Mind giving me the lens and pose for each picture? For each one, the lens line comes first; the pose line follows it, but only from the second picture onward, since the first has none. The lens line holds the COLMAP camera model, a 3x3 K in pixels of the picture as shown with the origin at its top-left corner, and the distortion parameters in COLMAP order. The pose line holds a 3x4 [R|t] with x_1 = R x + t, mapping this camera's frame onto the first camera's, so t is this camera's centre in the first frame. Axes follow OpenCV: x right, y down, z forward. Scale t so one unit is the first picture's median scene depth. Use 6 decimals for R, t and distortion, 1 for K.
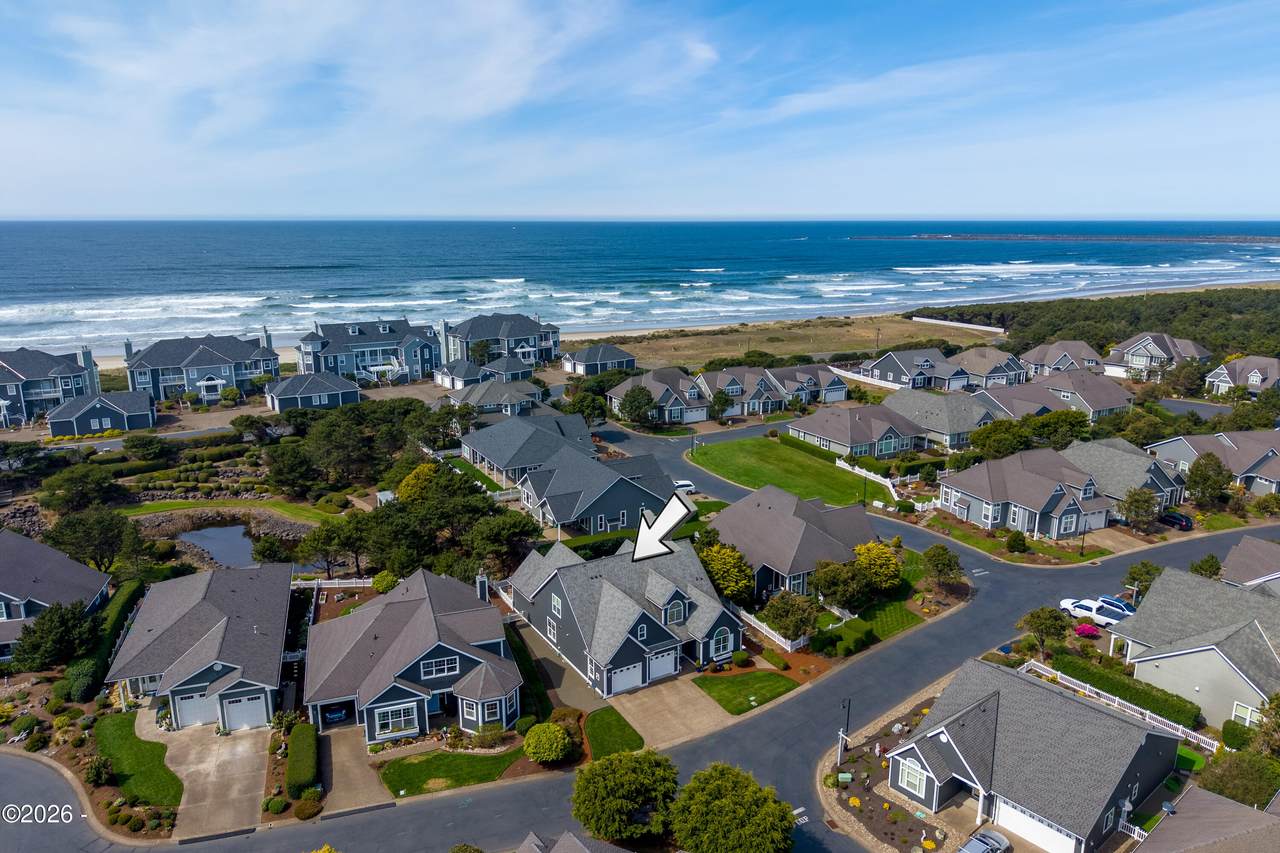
lens RADIAL K [[888.7, 0, 640.0], [0, 888.7, 426.5], [0, 0, 1]] dist [-0.001834, -0.006217]
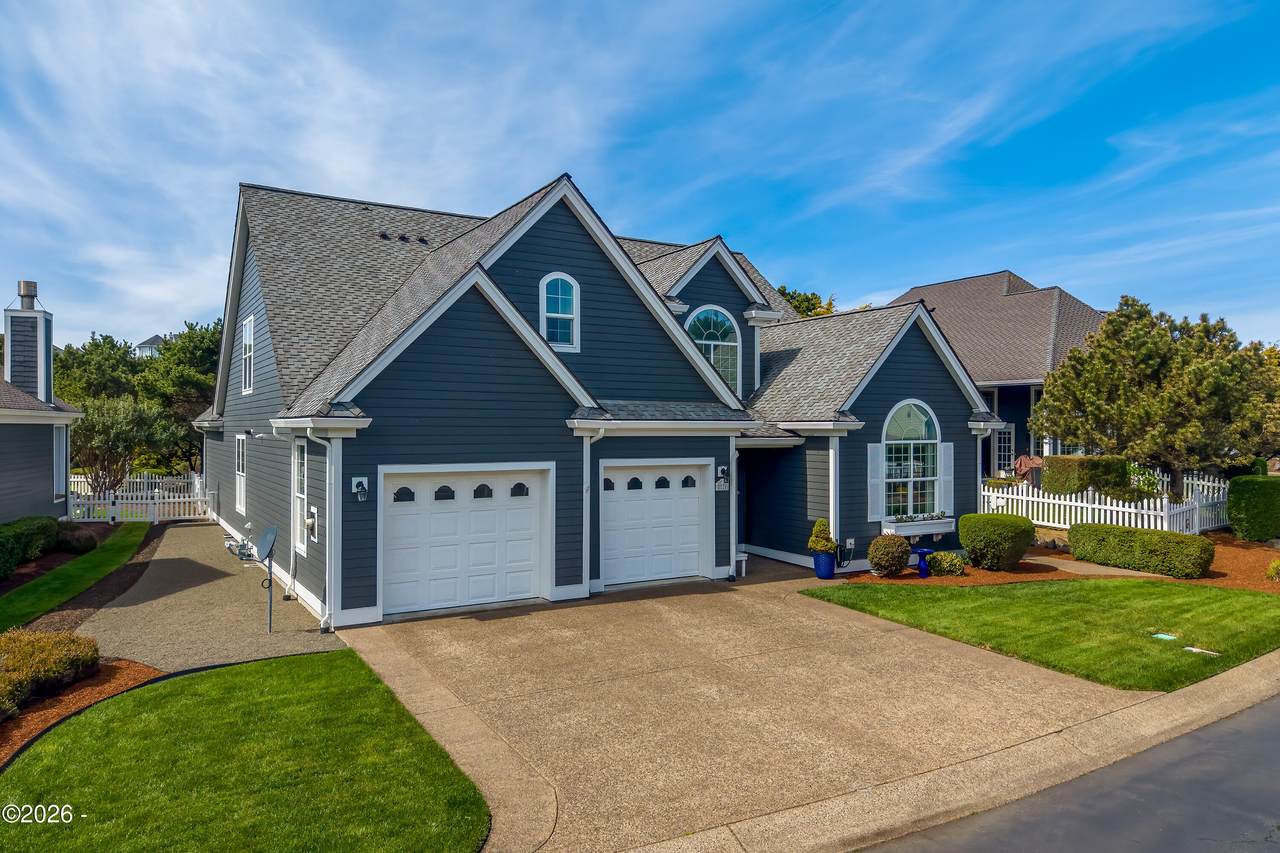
lens RADIAL K [[888.7, 0, 640.0], [0, 888.7, 426.5], [0, 0, 1]] dist [-0.001834, -0.006217]
pose [[0.999819, 0.017140, 0.008254, 0.019441], [-0.014603, 0.969550, -0.244459, 0.312558], [-0.012193, 0.244294, 0.969624, 0.828007]]
